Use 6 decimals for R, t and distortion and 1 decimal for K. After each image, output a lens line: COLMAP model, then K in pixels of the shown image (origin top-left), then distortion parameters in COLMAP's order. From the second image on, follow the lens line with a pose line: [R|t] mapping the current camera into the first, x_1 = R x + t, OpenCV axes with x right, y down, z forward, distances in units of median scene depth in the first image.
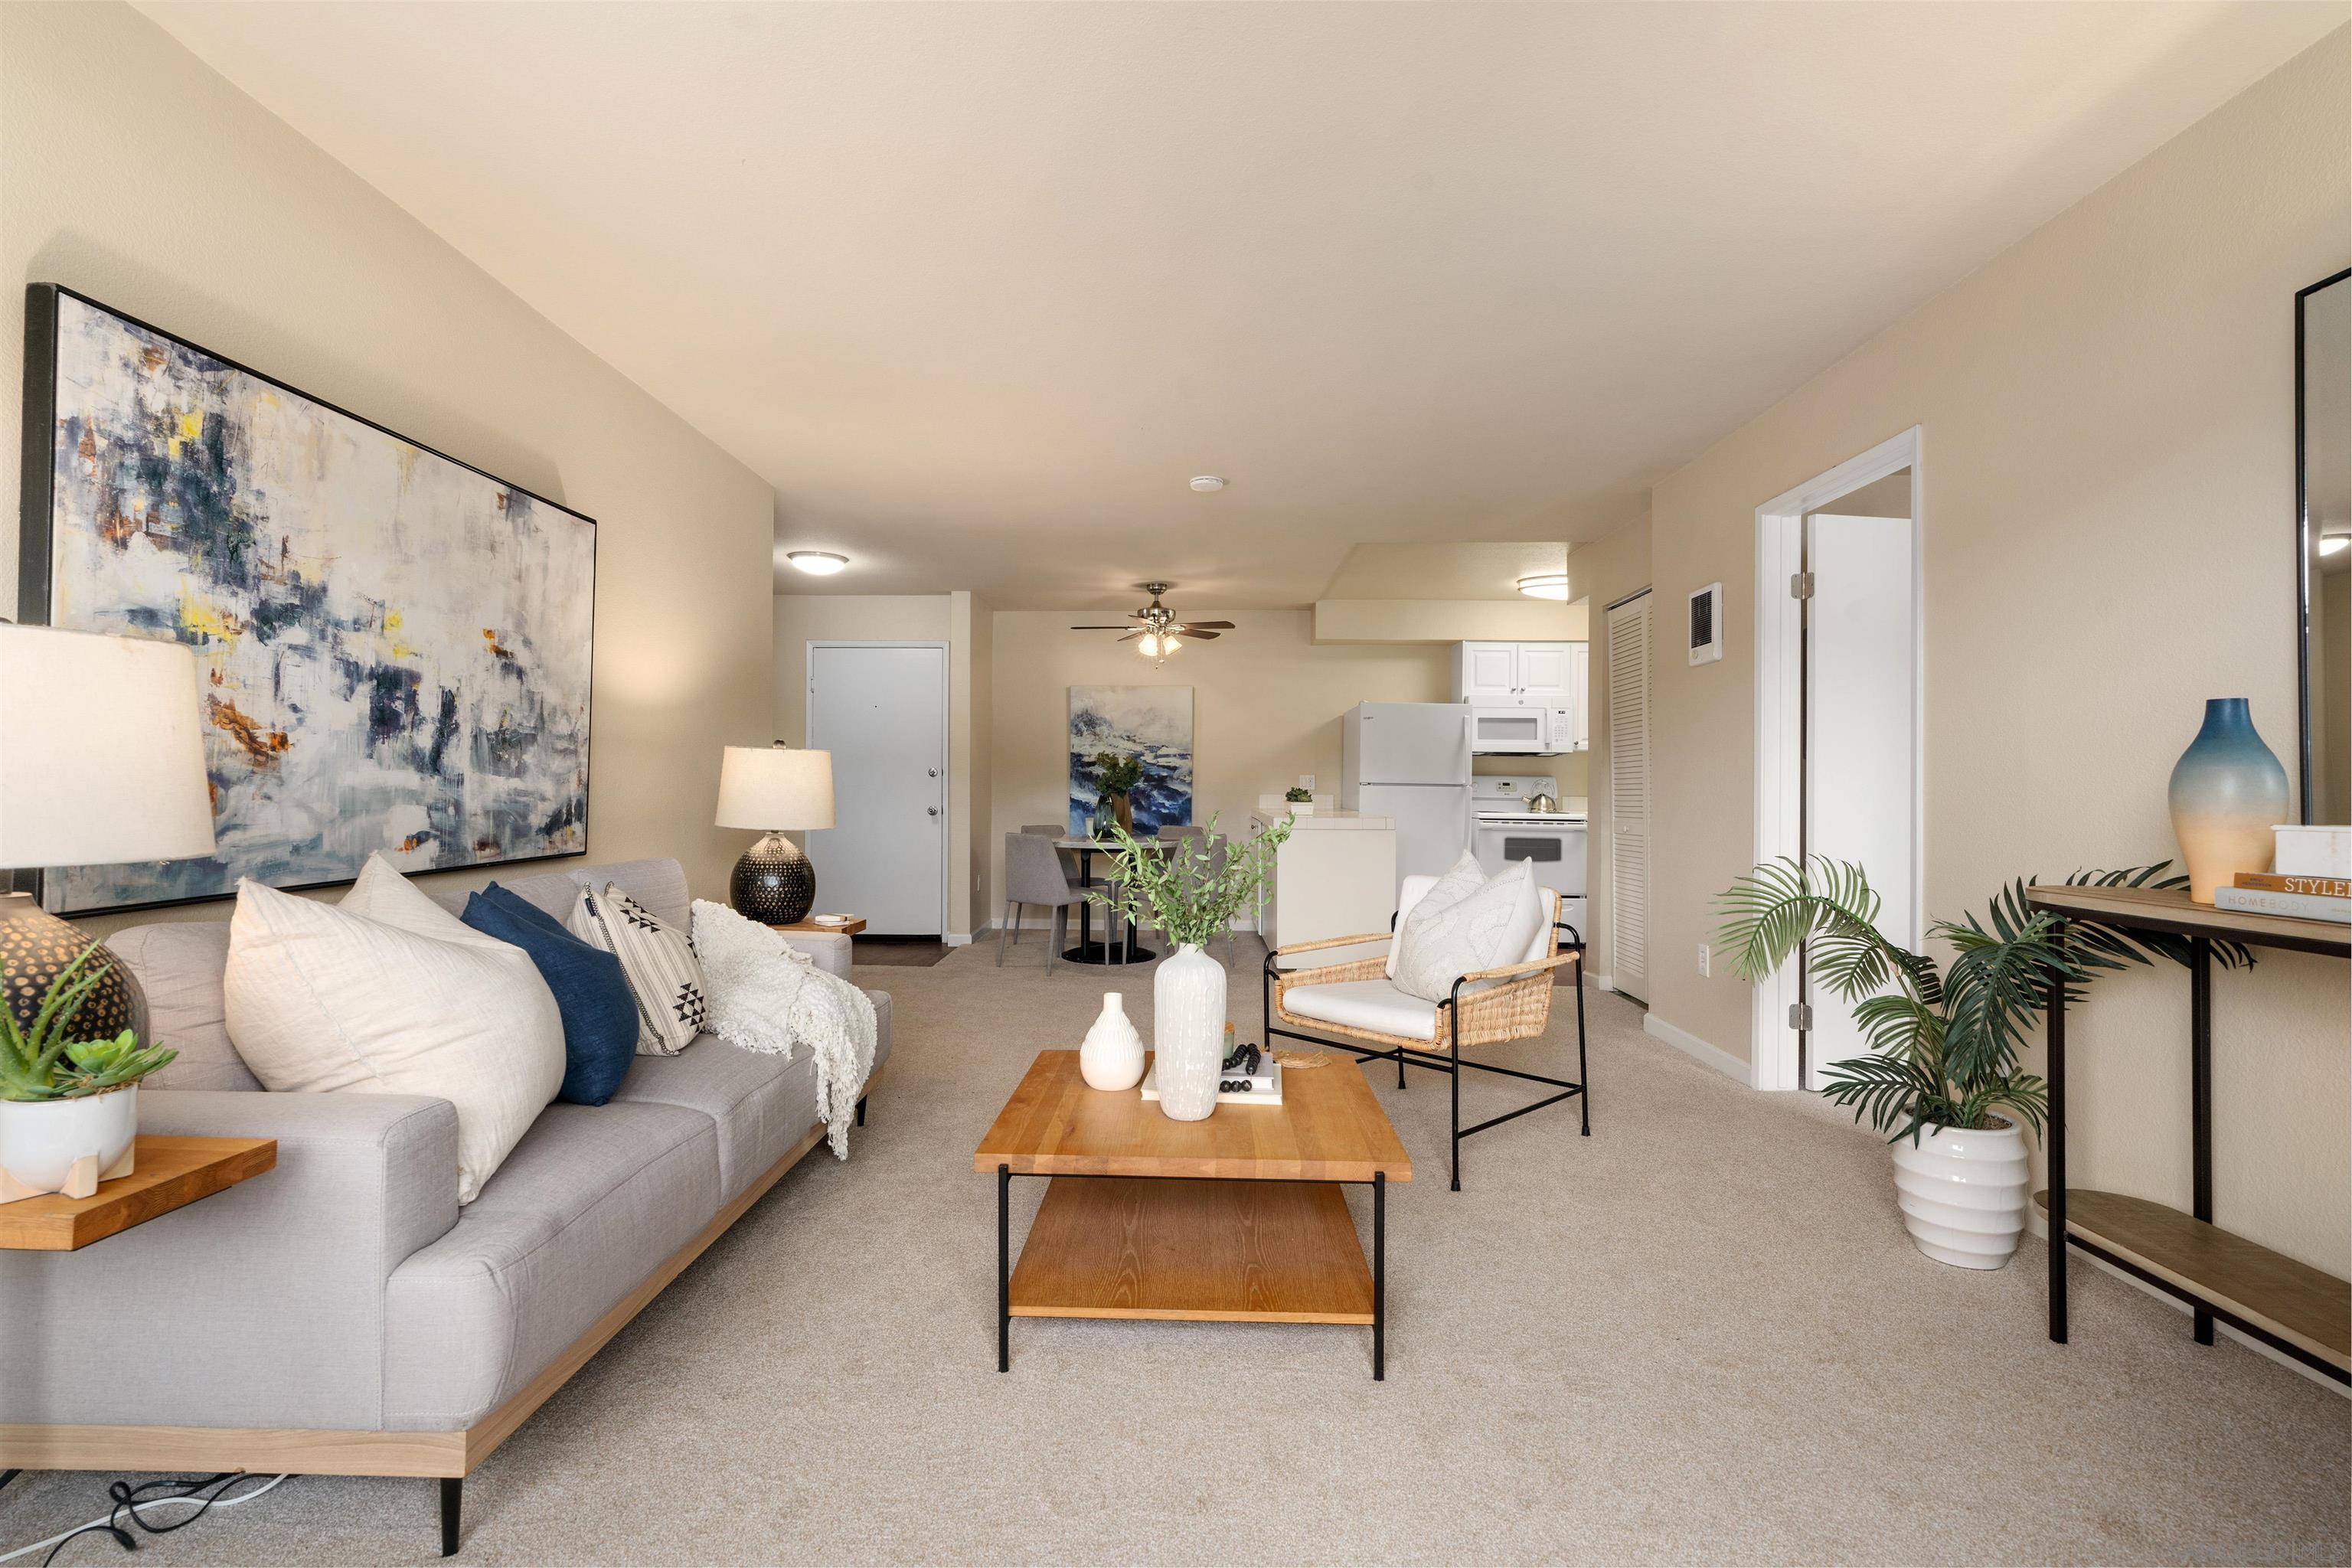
lens RADIAL K [[1037.0, 0, 1168.0], [0, 1037.0, 788.0], [0, 0, 1]] dist [-0.001251, 0.000218]
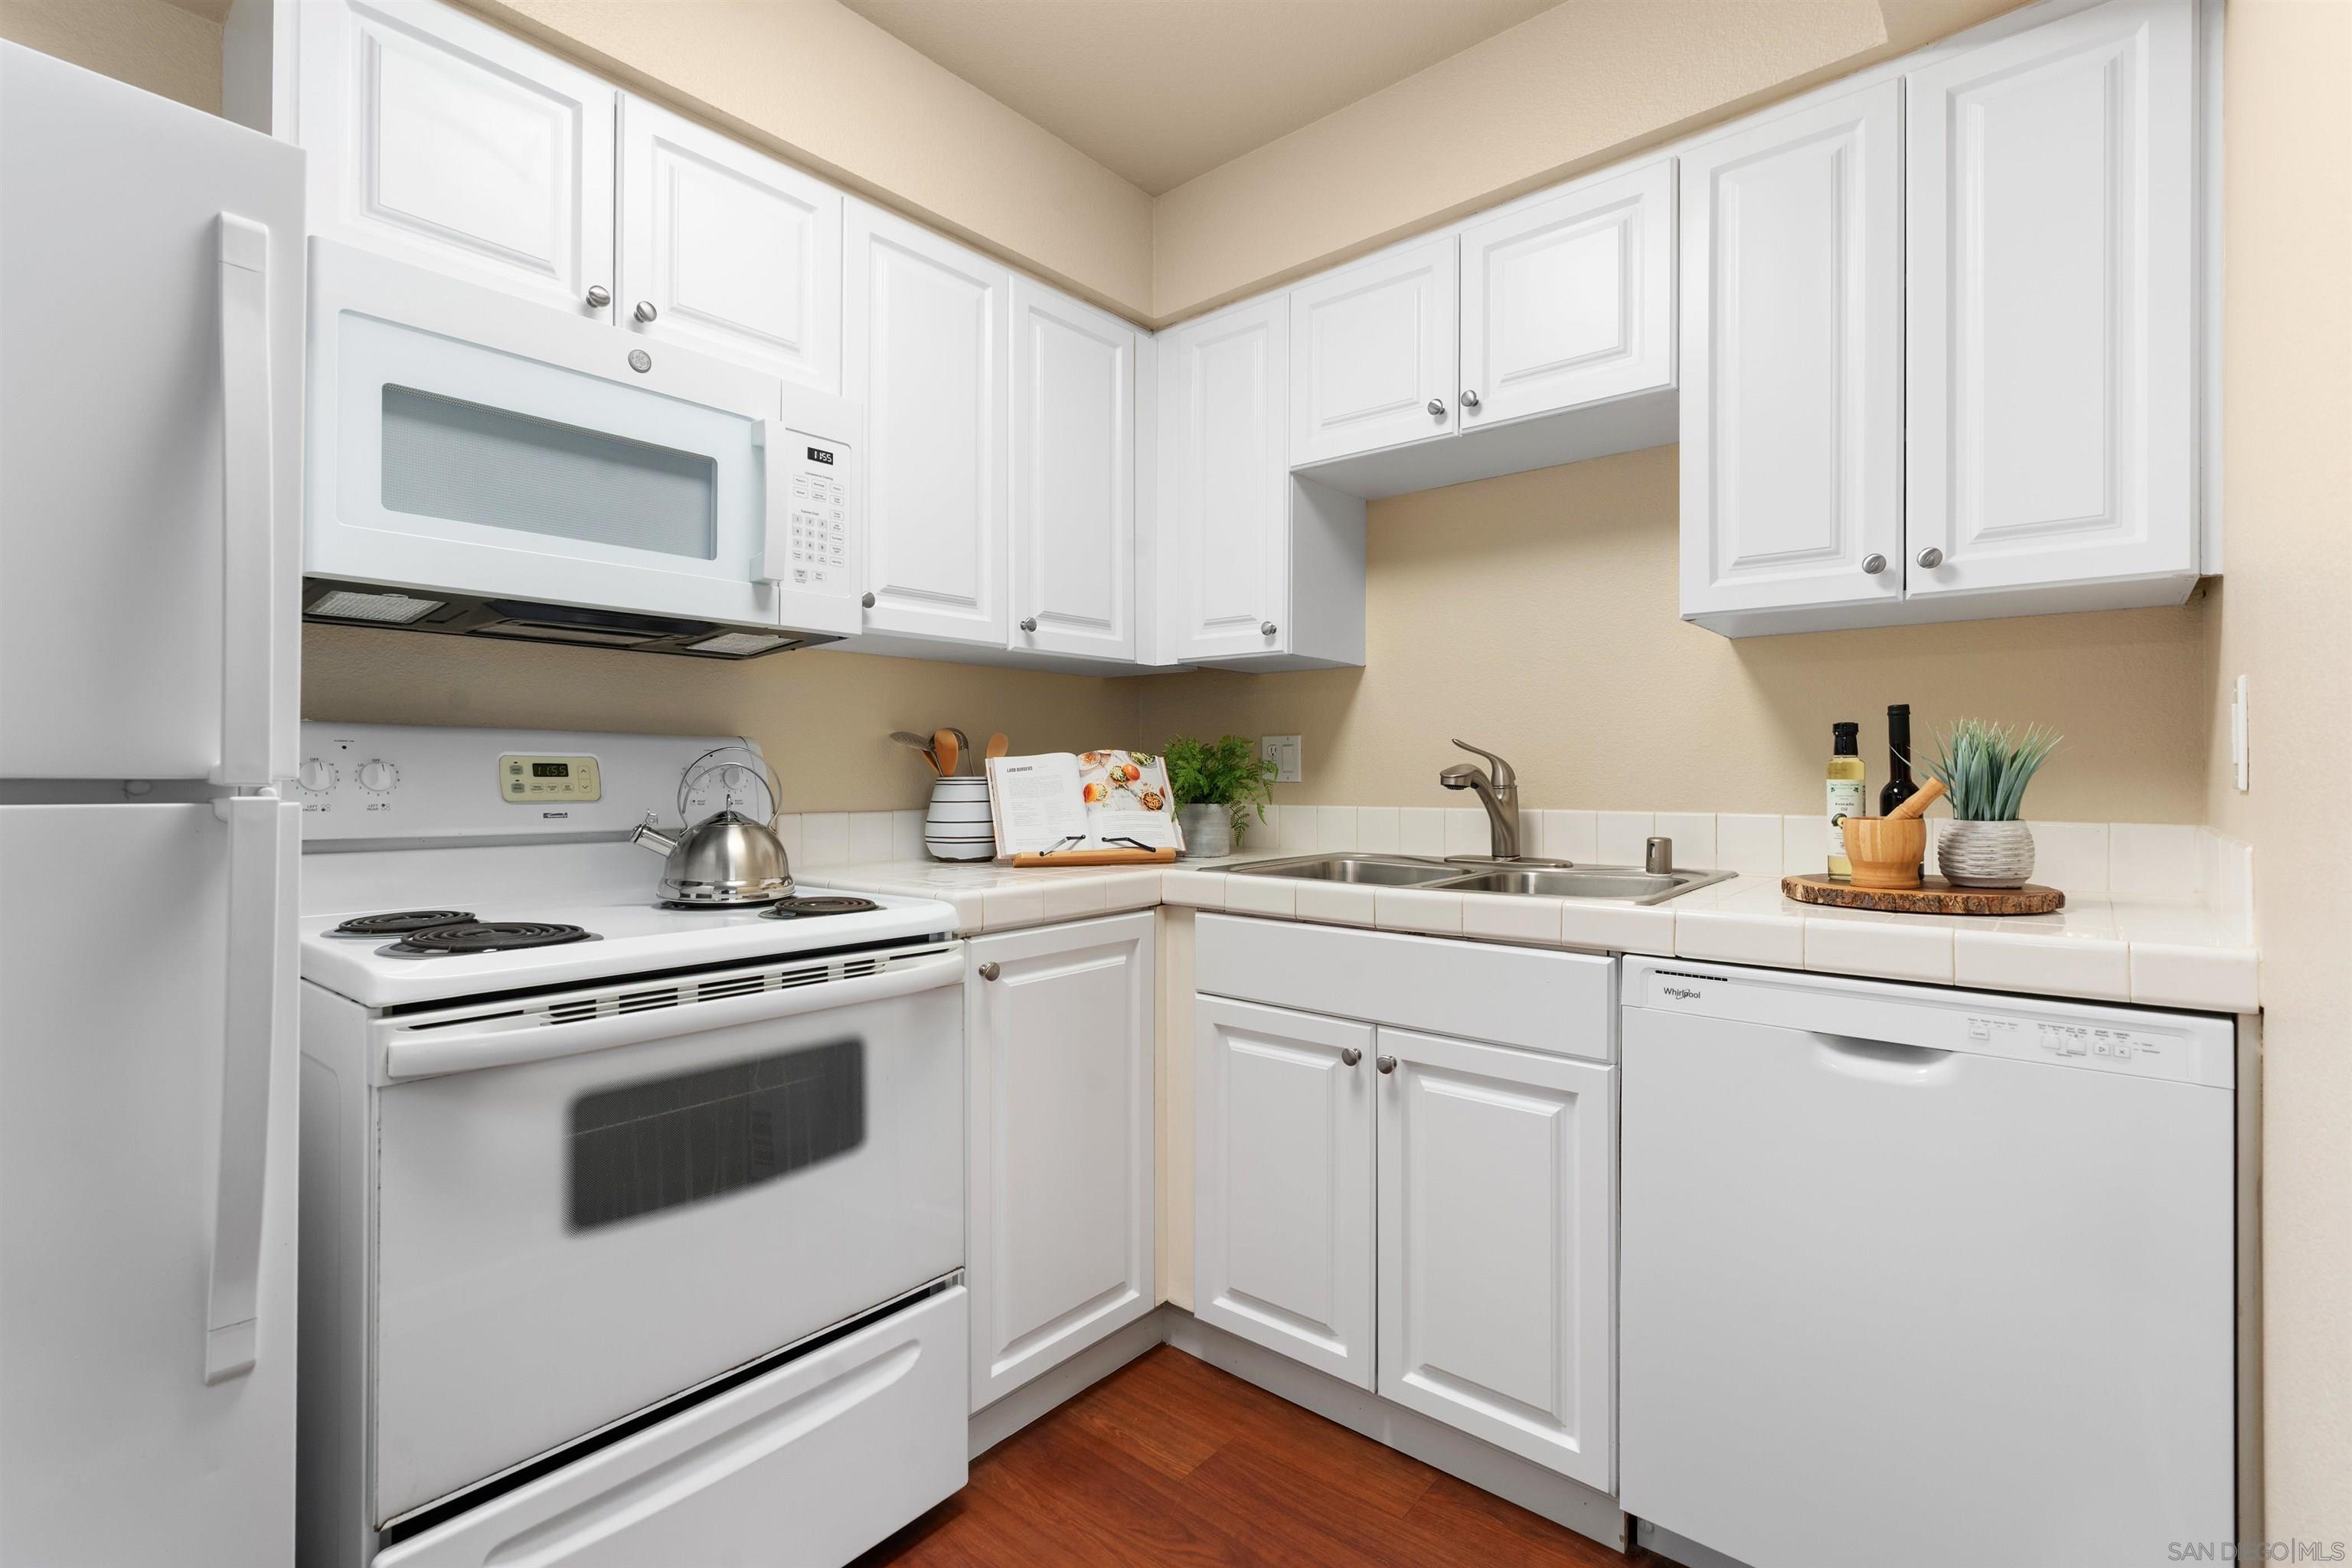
lens RADIAL K [[1064.7, 0, 1168.4], [0, 1064.7, 773.3], [0, 0, 1]] dist [-0.007853, 0.000192]
pose [[0.630160, -0.002833, 0.776460, 0.513183], [-0.002060, 0.999984, 0.005320, -0.008539], [-0.776463, -0.004952, 0.630144, 1.650868]]
